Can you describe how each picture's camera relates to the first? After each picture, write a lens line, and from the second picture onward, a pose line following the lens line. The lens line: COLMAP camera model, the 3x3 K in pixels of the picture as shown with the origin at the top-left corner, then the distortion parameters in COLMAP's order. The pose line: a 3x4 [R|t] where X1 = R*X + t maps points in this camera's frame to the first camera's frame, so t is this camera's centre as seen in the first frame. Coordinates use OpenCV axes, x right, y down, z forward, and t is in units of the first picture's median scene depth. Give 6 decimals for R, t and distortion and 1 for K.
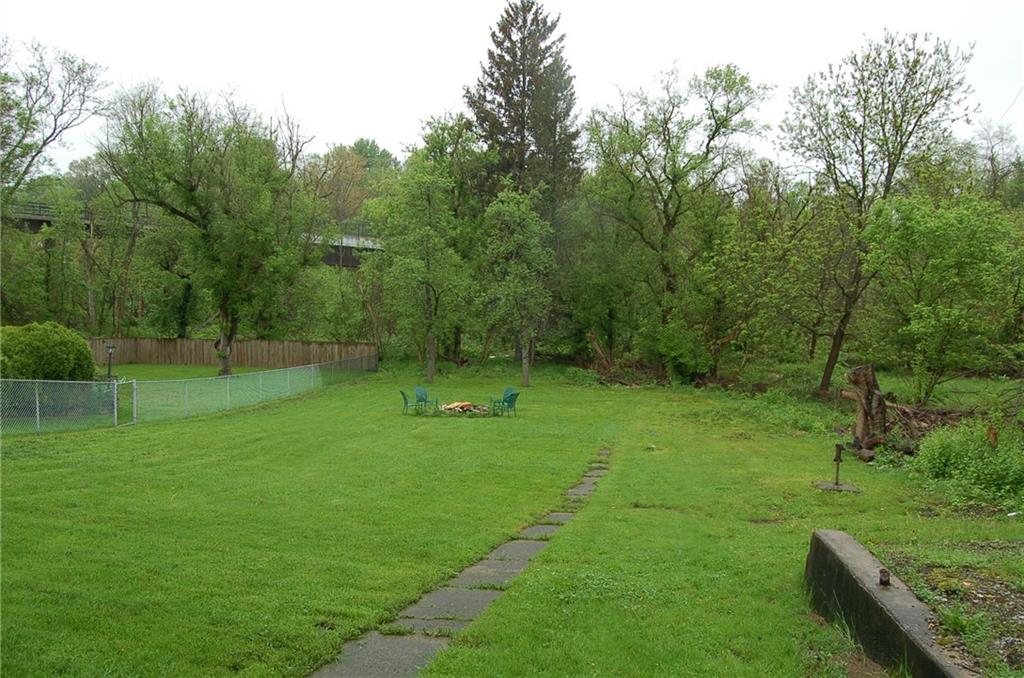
lens RADIAL K [[805.0, 0, 511.0], [0, 805.0, 362.3], [0, 0, 1]] dist [-0.087359, 0.008666]
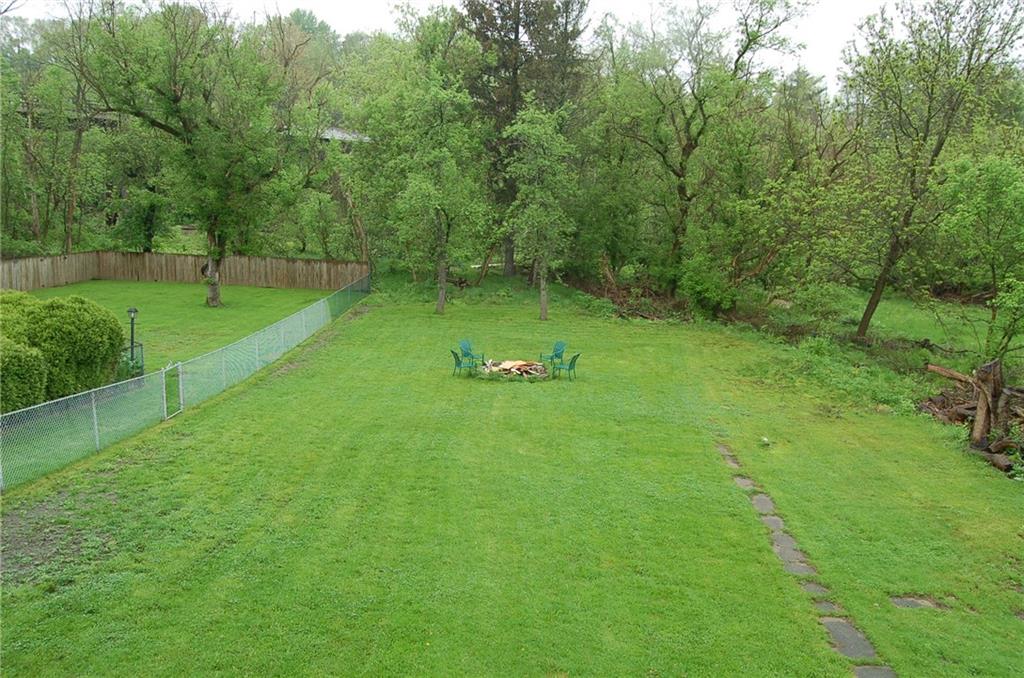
lens RADIAL K [[805.0, 0, 511.0], [0, 805.0, 362.3], [0, 0, 1]] dist [-0.087359, 0.008666]
pose [[0.996577, -0.000457, 0.082674, -0.094814], [-0.011750, 0.989052, 0.147100, -0.057071], [-0.081836, -0.147568, 0.985661, 0.054044]]
